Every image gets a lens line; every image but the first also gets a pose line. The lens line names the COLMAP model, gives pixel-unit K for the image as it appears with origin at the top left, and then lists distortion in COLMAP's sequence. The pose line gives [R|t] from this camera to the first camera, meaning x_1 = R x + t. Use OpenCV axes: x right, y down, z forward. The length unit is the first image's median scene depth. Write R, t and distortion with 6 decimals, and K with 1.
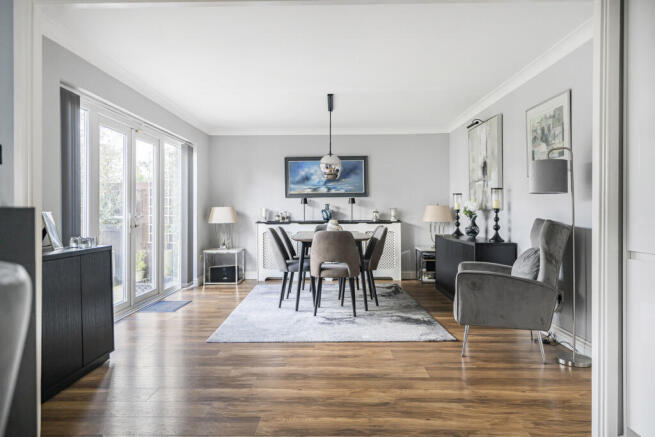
lens RADIAL K [[455.8, 0, 327.3], [0, 455.8, 217.7], [0, 0, 1]] dist [-0.022616, 0.001480]
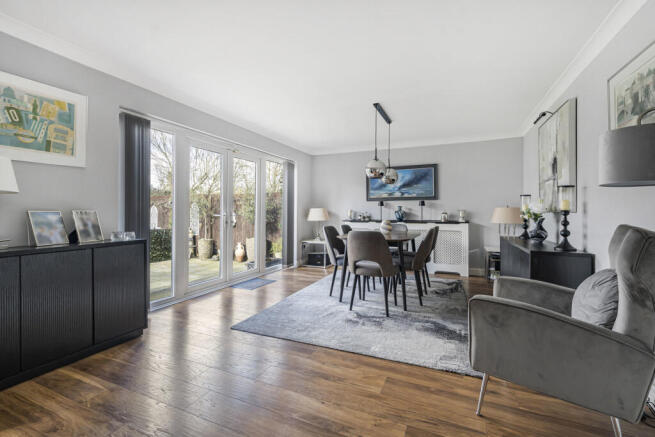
lens RADIAL K [[293.3, 0, 323.6], [0, 293.3, 212.4], [0, 0, 1]] dist [0.002701, -0.000938]
pose [[0.918812, 0.008156, -0.394611, 0.174789], [-0.013162, 0.999864, -0.009979, -0.005021], [0.394476, 0.014363, 0.918794, 0.324490]]
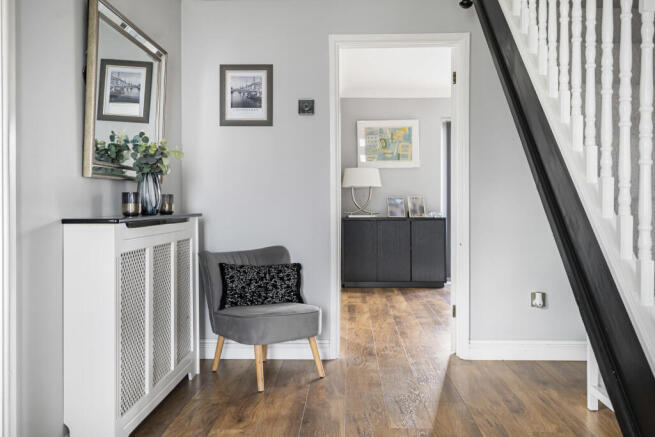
lens RADIAL K [[656.2, 0, 329.2], [0, 656.2, 211.6], [0, 0, 1]] dist [0.003097, 0.000000]
pose [[-0.023650, 0.013399, -0.999631, 1.266030], [-0.009893, 0.999858, 0.013636, 0.009605], [0.999671, 0.010212, -0.023514, 0.440223]]
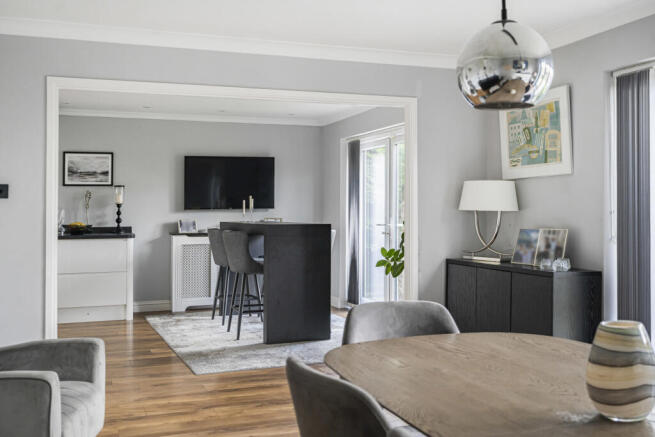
lens RADIAL K [[656.2, 0, 326.9], [0, 656.2, 214.5], [0, 0, 1]] dist [0.003097, 0.000000]
pose [[-0.927520, 0.005075, -0.373739, 0.231209], [-0.001689, 0.999841, 0.017768, -0.042438], [0.373769, 0.017111, -0.927364, 1.325437]]
